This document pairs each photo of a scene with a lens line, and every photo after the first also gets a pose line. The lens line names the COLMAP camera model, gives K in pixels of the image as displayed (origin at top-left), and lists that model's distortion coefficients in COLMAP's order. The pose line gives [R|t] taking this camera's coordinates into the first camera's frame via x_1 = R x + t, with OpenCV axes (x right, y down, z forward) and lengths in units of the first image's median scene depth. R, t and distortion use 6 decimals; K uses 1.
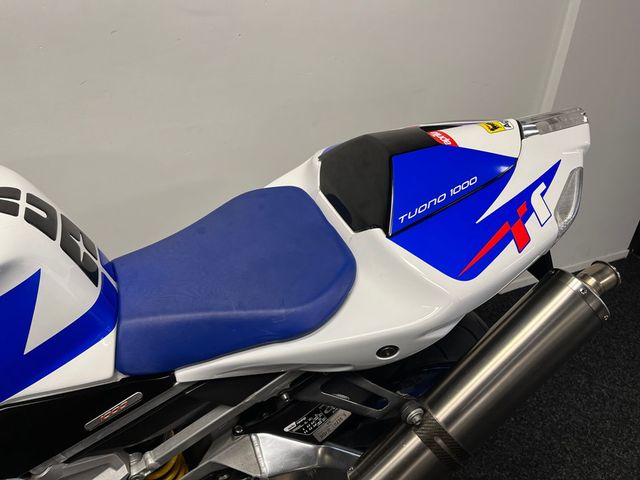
lens RADIAL K [[485.6, 0, 325.7], [0, 485.6, 240.0], [0, 0, 1]] dist [0.084884, -0.115681]
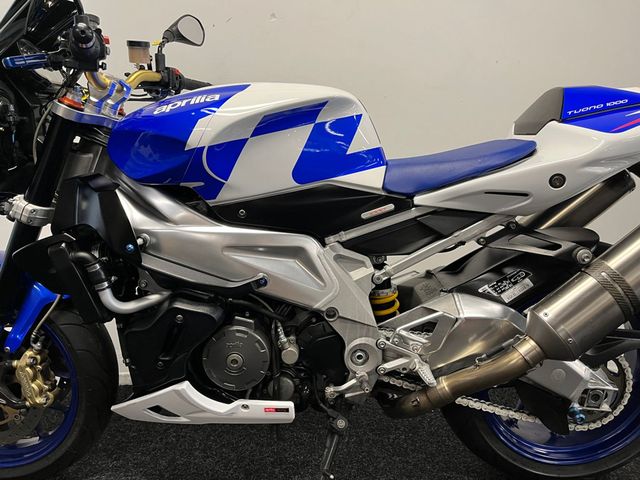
lens RADIAL K [[485.6, 0, 321.9], [0, 485.6, 235.2], [0, 0, 1]] dist [0.084884, -0.115681]
pose [[0.919106, 0.023099, -0.393332, 0.057457], [-0.183482, 0.908524, -0.375390, 1.043508], [0.348680, 0.417193, 0.839269, -0.434619]]
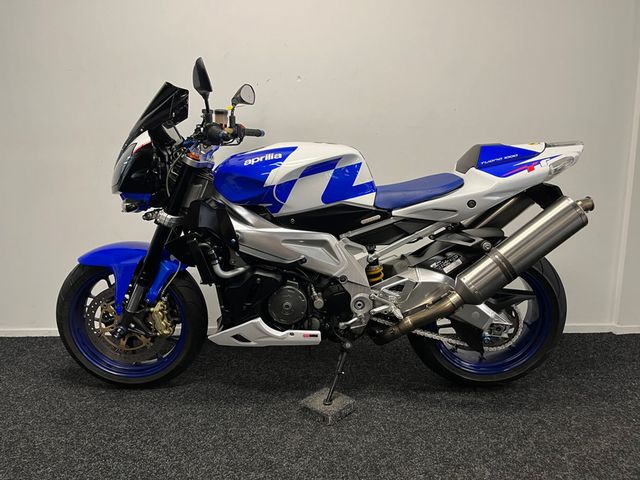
lens RADIAL K [[485.6, 0, 316.4], [0, 485.6, 238.8], [0, 0, 1]] dist [0.084884, -0.115681]
pose [[0.919631, 0.038701, -0.390872, 0.386788], [-0.185322, 0.920159, -0.344911, 1.436136], [0.346316, 0.389628, 0.853379, -1.456212]]
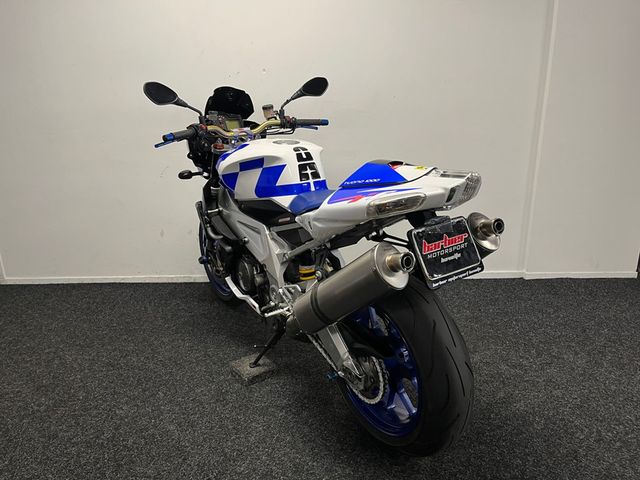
lens RADIAL K [[485.6, 0, 317.1], [0, 485.6, 239.4], [0, 0, 1]] dist [0.084884, -0.115681]
pose [[0.176688, 0.254656, -0.950753, 2.398949], [-0.531168, 0.837888, 0.125714, -0.037682], [0.828639, 0.482798, 0.283310, 0.355050]]
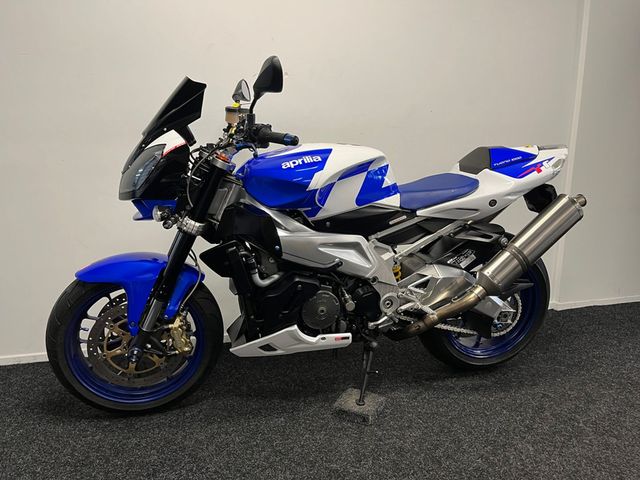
lens RADIAL K [[485.6, 0, 320.4], [0, 485.6, 239.5], [0, 0, 1]] dist [0.084884, -0.115681]
pose [[0.990653, 0.004941, -0.136318, -0.470113], [-0.054016, 0.931861, -0.358771, 1.469439], [0.125257, 0.362781, 0.923418, -1.660359]]
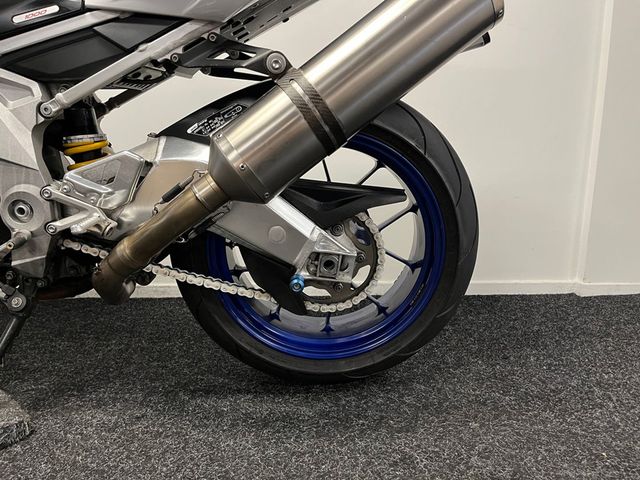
lens RADIAL K [[485.6, 0, 326.2], [0, 485.6, 234.6], [0, 0, 1]] dist [0.084884, -0.115681]
pose [[0.936107, 0.051026, -0.347995, 0.720548], [-0.175706, 0.924955, -0.337024, 1.122493], [0.304683, 0.376635, 0.874823, 0.312404]]
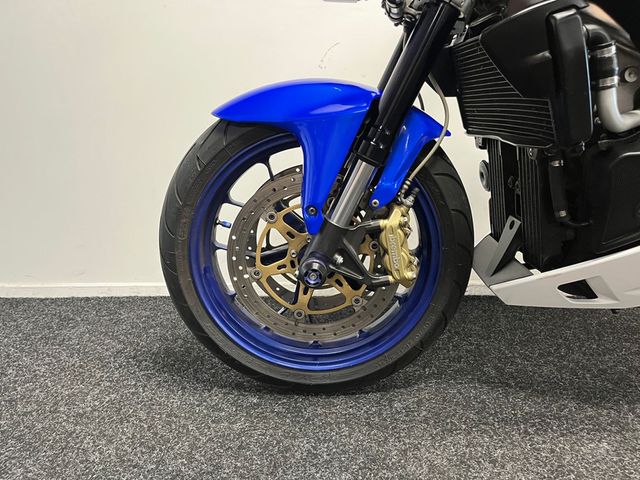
lens RADIAL K [[485.6, 0, 322.6], [0, 485.6, 235.7], [0, 0, 1]] dist [0.084884, -0.115681]
pose [[0.921221, 0.055216, -0.385102, -1.277511], [-0.186620, 0.931273, -0.312896, 1.462695], [0.341358, 0.360114, 0.868212, -0.310031]]
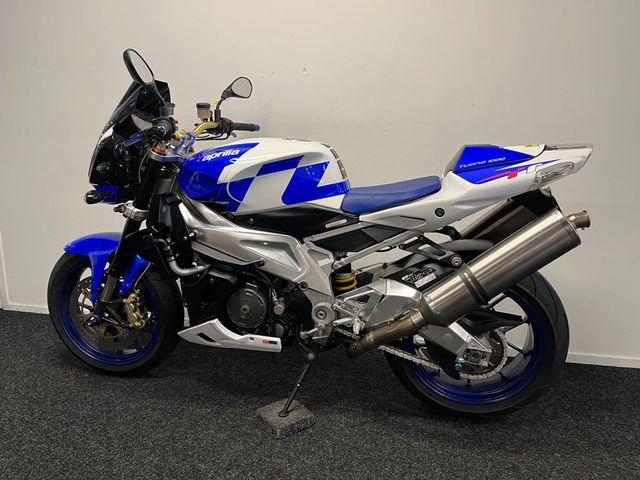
lens RADIAL K [[485.6, 0, 321.4], [0, 485.6, 238.1], [0, 0, 1]] dist [0.084884, -0.115681]
pose [[0.824561, 0.095071, -0.557728, 0.951219], [-0.299314, 0.909834, -0.287424, 1.151724], [0.480115, 0.403934, 0.778670, -1.029005]]
